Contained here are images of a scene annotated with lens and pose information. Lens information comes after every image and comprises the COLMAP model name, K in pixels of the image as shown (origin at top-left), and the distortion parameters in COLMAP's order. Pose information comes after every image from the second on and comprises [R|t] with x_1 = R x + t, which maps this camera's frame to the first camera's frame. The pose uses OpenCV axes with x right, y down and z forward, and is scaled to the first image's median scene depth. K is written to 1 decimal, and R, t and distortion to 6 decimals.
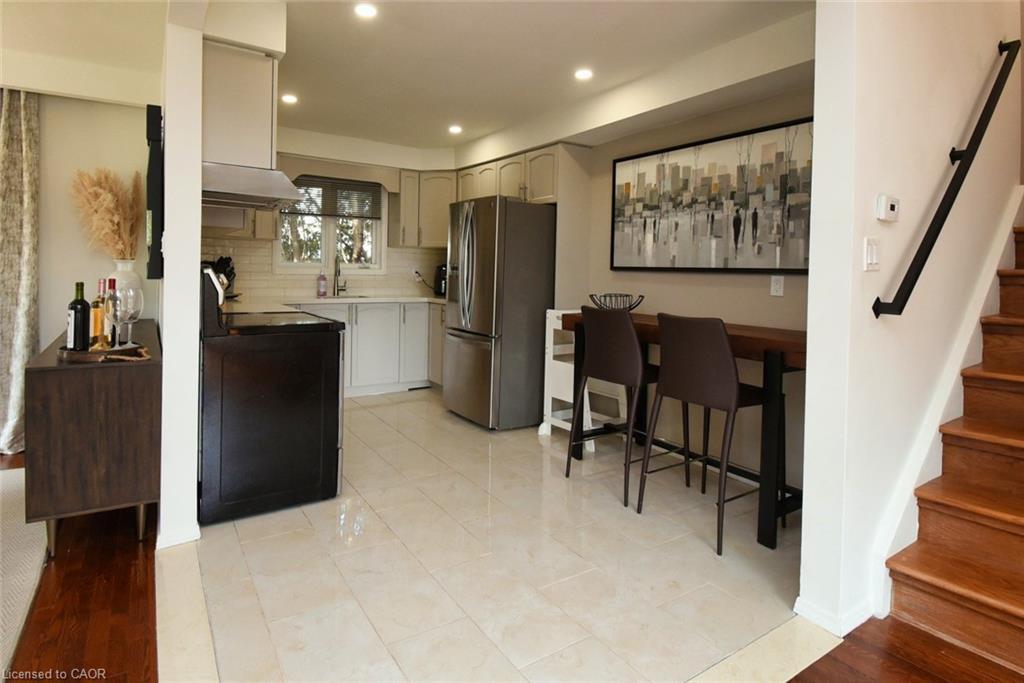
lens RADIAL K [[536.6, 0, 482.1], [0, 536.6, 275.8], [0, 0, 1]] dist [-0.000360, -0.000855]
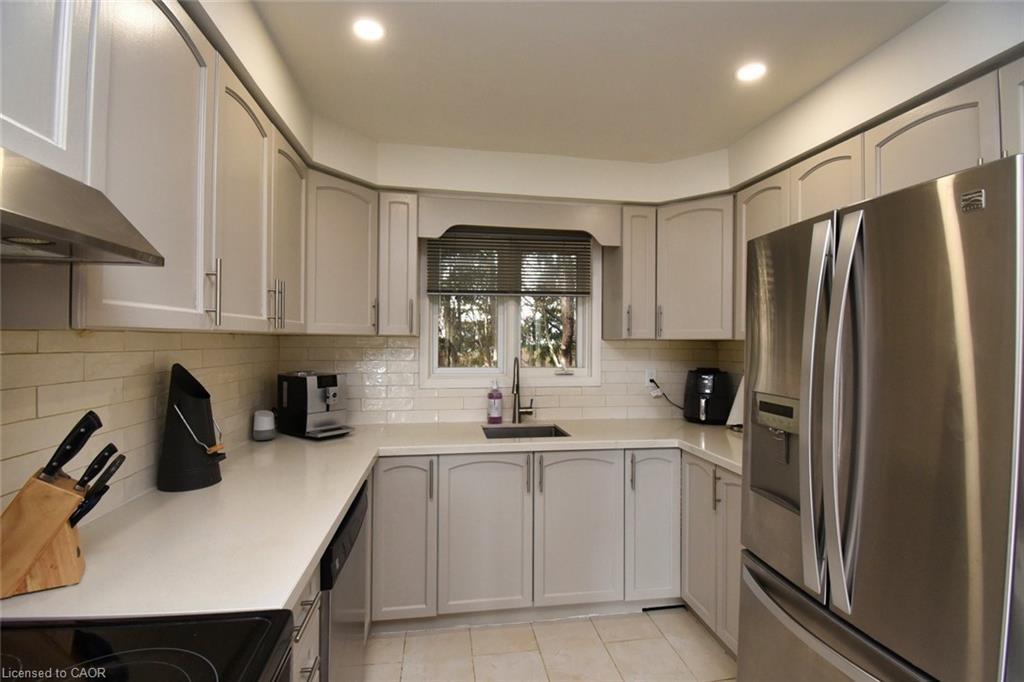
lens RADIAL K [[448.2, 0, 508.2], [0, 448.2, 343.1], [0, 0, 1]] dist [0.018798, -0.026256]
pose [[0.919986, -0.014100, -0.391697, -0.117138], [0.008184, 0.999826, -0.016770, -0.066013], [0.391865, 0.012222, 0.919942, 0.767059]]
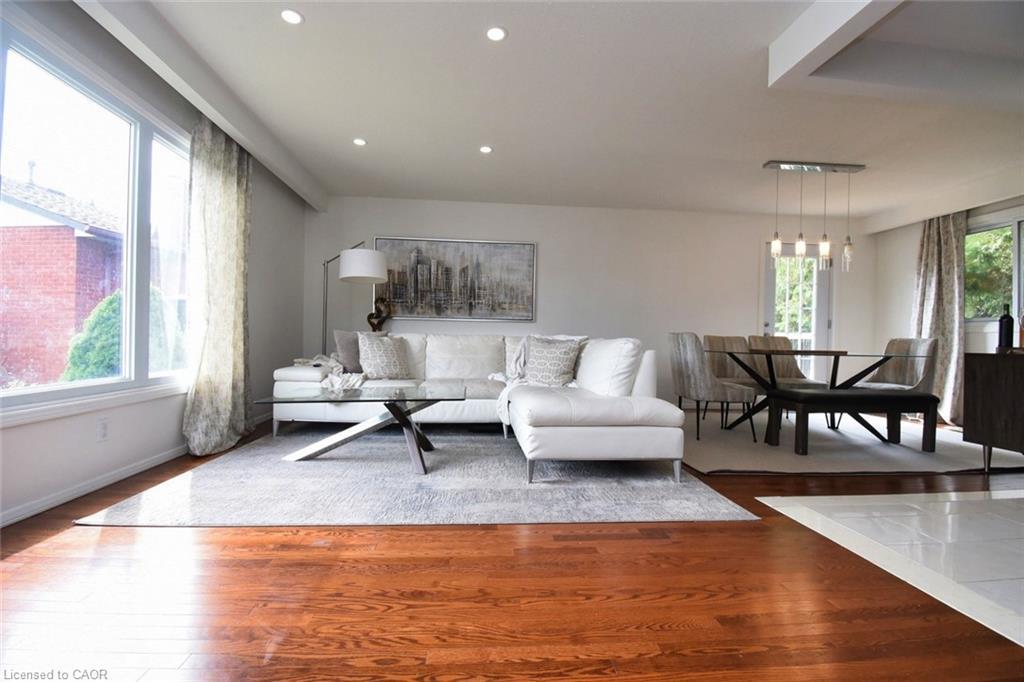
lens RADIAL K [[448.2, 0, 508.2], [0, 448.2, 343.1], [0, 0, 1]] dist [0.018798, -0.026256]
pose [[-0.452725, -0.023958, -0.891328, 0.643660], [-0.036344, 0.999304, -0.008400, 0.115409], [0.890909, 0.028591, -0.453280, 0.173173]]
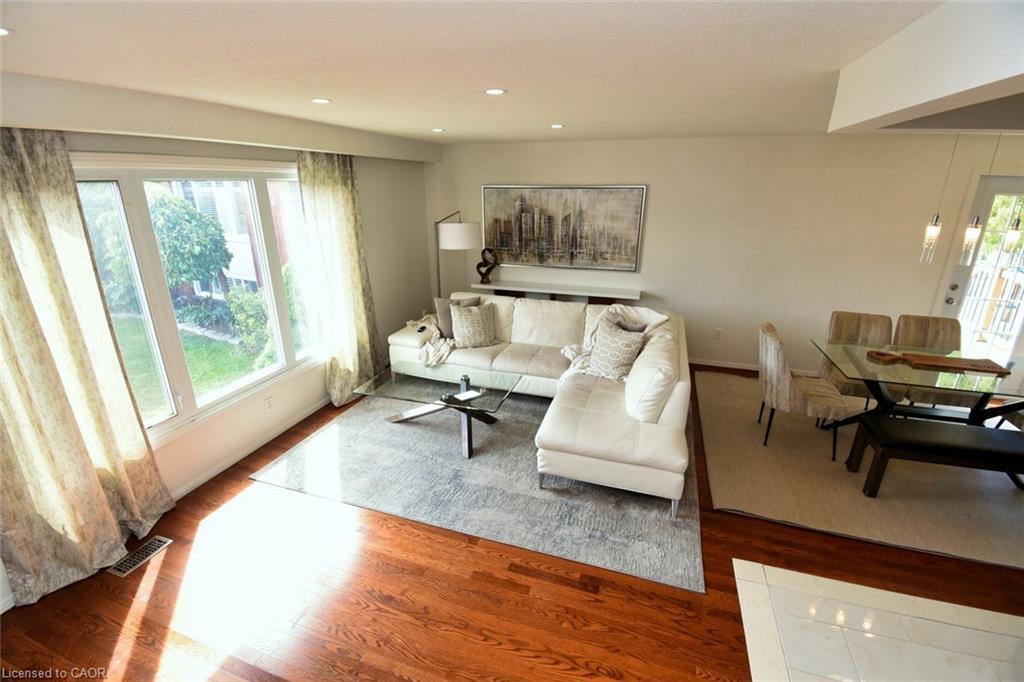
lens RADIAL K [[448.2, 0, 508.2], [0, 448.2, 343.1], [0, 0, 1]] dist [0.018798, -0.026256]
pose [[-0.767705, 0.191308, -0.611580, 0.510687], [-0.023246, 0.945453, 0.324927, -0.210736], [0.640382, 0.263665, -0.721382, 0.395503]]
